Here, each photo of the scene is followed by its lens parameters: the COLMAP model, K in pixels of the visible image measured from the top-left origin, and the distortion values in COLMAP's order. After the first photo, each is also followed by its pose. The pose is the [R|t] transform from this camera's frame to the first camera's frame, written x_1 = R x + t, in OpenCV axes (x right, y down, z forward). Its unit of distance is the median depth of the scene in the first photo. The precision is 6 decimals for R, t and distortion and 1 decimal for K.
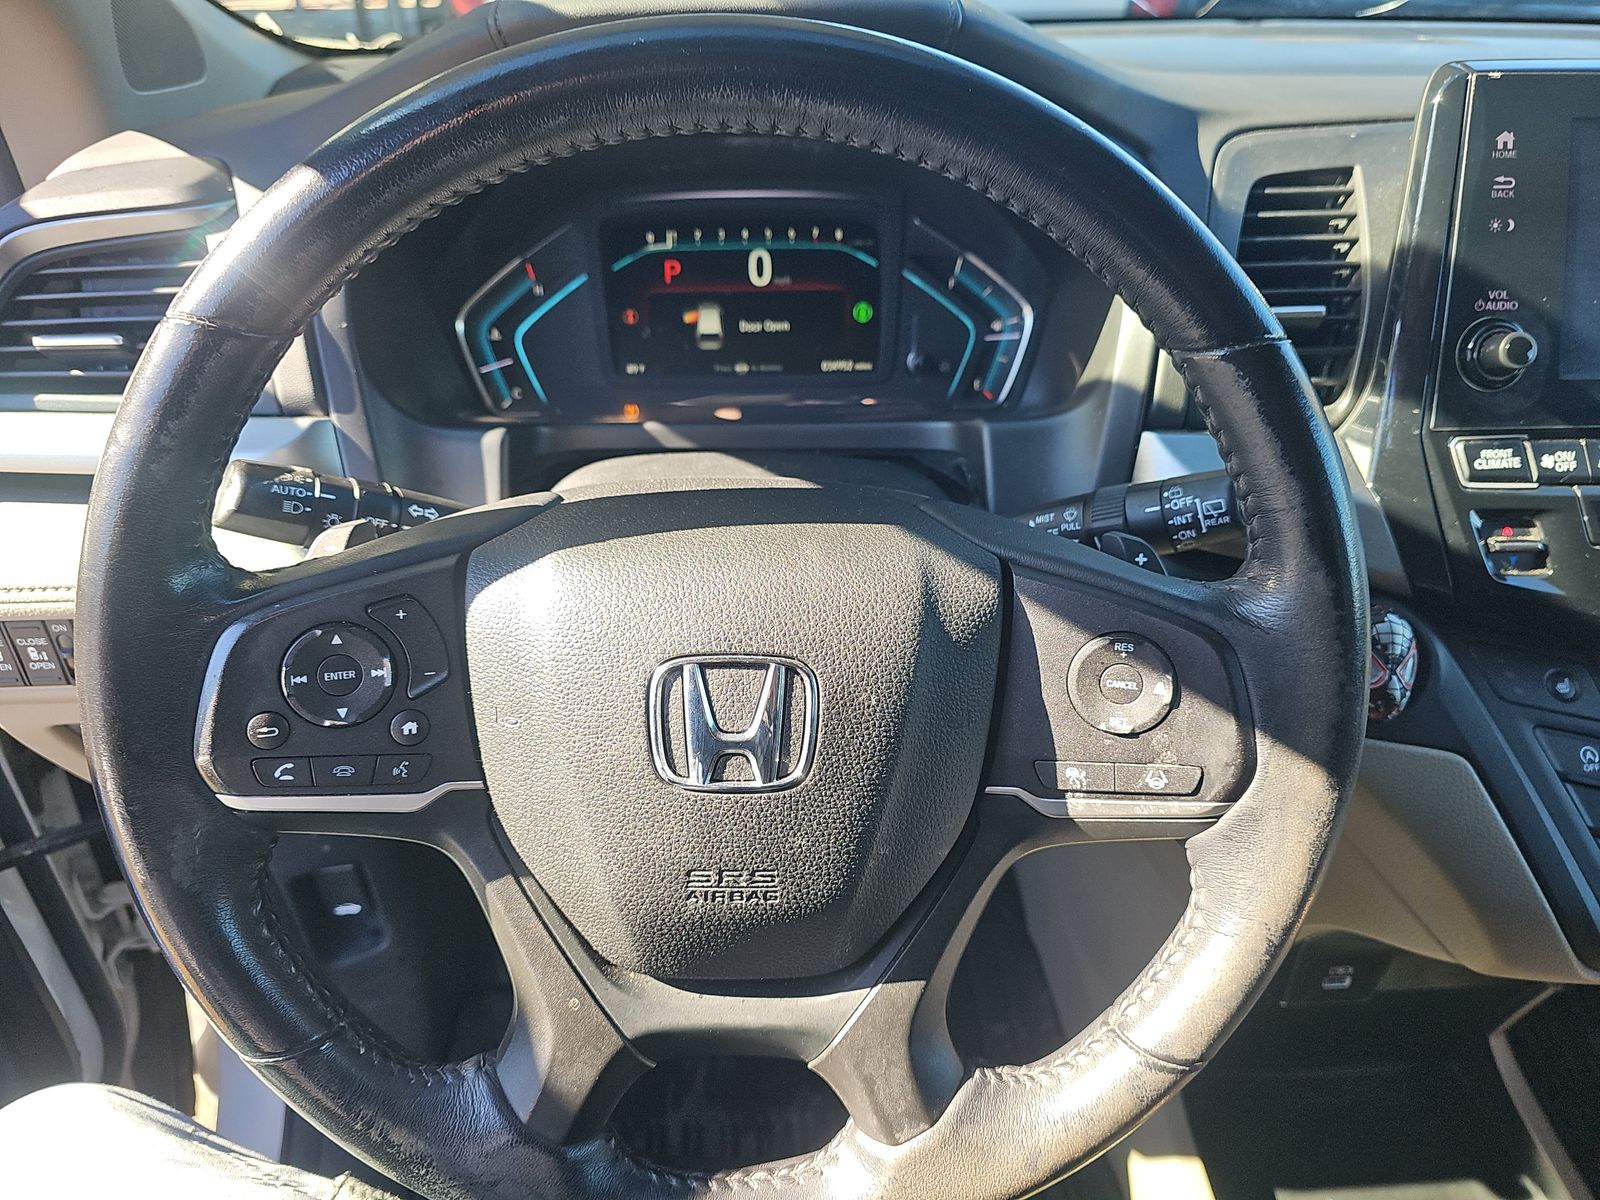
lens RADIAL K [[1026.6, 0, 800.0], [0, 1026.6, 600.0], [0, 0, 1]] dist [0.005154, -0.033030]
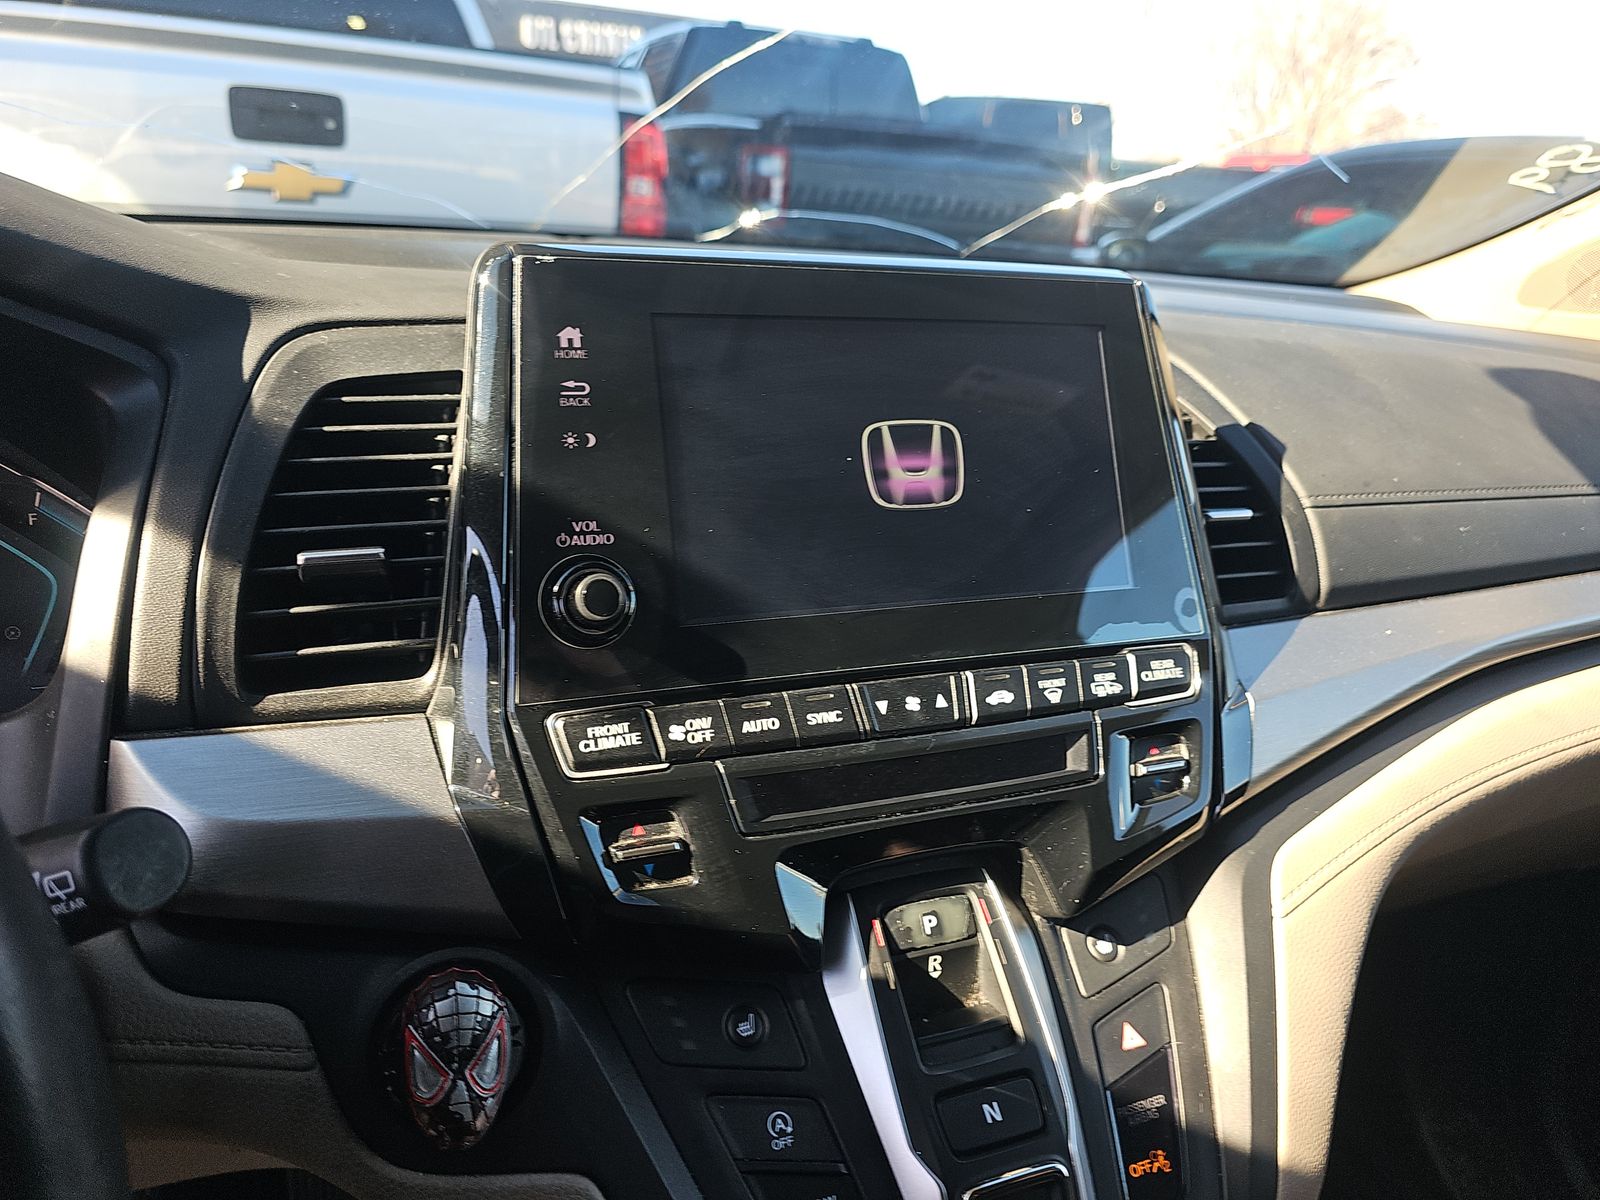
lens RADIAL K [[1064.7, 0, 800.0], [0, 1064.7, 600.0], [0, 0, 1]] dist [0.005103, -0.001598]
pose [[0.928434, -0.051065, 0.367970, 0.529002], [0.123777, 0.976433, -0.176801, -0.080145], [-0.350269, 0.209695, 0.912874, 0.212126]]
